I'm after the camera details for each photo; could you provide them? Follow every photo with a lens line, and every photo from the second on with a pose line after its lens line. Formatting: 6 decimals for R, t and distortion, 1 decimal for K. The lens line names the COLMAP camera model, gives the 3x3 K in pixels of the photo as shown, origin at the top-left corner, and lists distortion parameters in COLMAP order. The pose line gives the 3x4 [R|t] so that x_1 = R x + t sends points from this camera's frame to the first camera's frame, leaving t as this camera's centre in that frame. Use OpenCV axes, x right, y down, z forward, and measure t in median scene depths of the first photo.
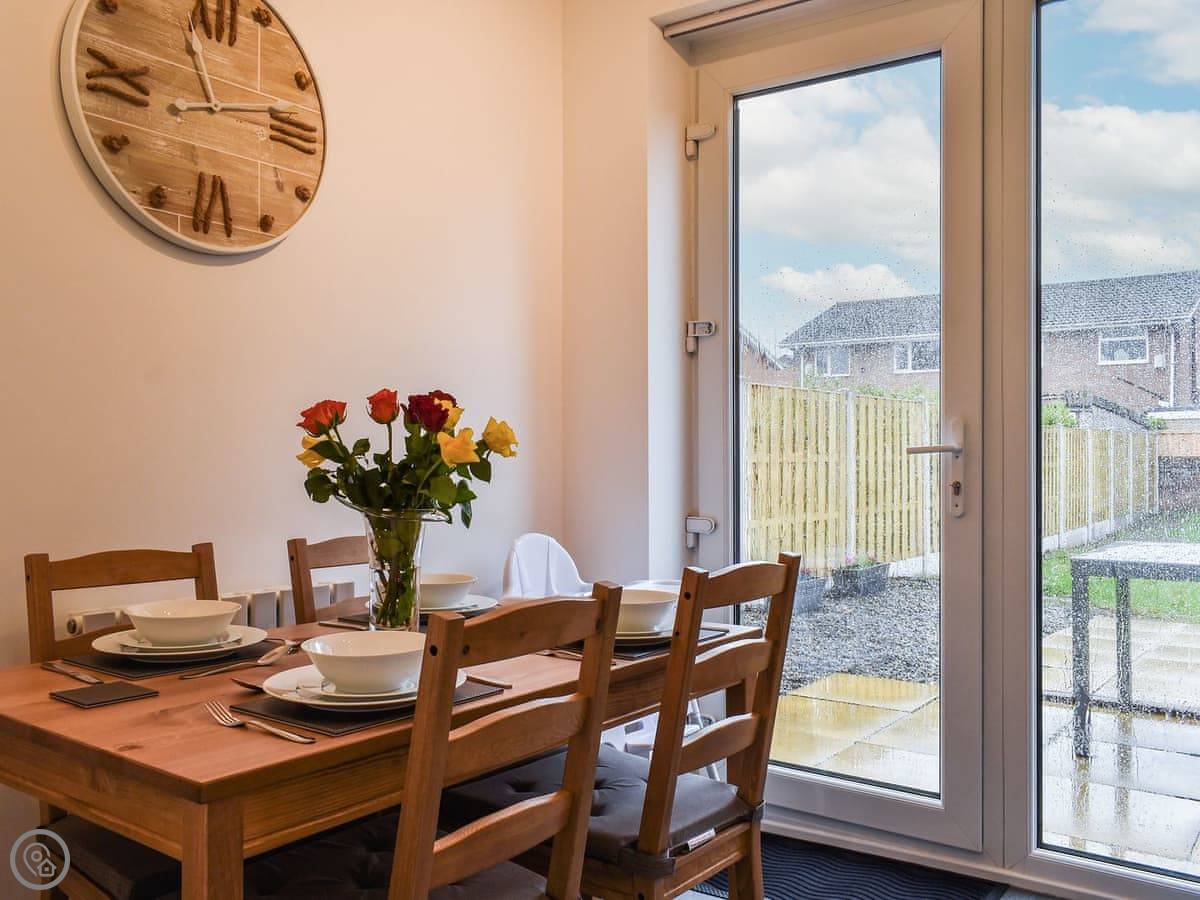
lens RADIAL K [[1044.6, 0, 600.0], [0, 1044.6, 450.0], [0, 0, 1]] dist [0.004564, 0.003447]
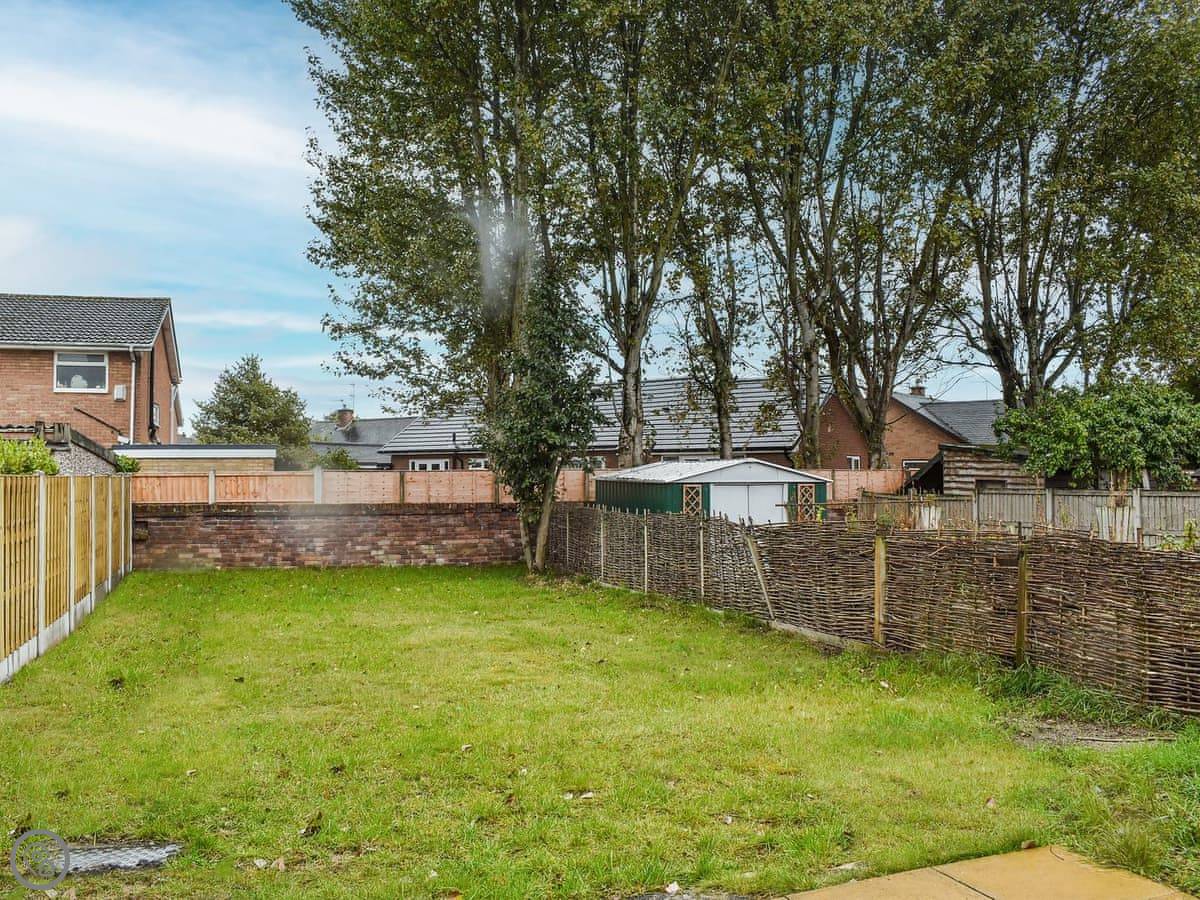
lens RADIAL K [[1055.4, 0, 600.0], [0, 1055.4, 450.0], [0, 0, 1]] dist [-0.048540, 0.004486]
pose [[0.581340, 0.018637, 0.813447, 0.078400], [0.006783, 0.999592, -0.027750, -0.012828], [-0.813632, 0.021650, 0.580977, 0.236657]]
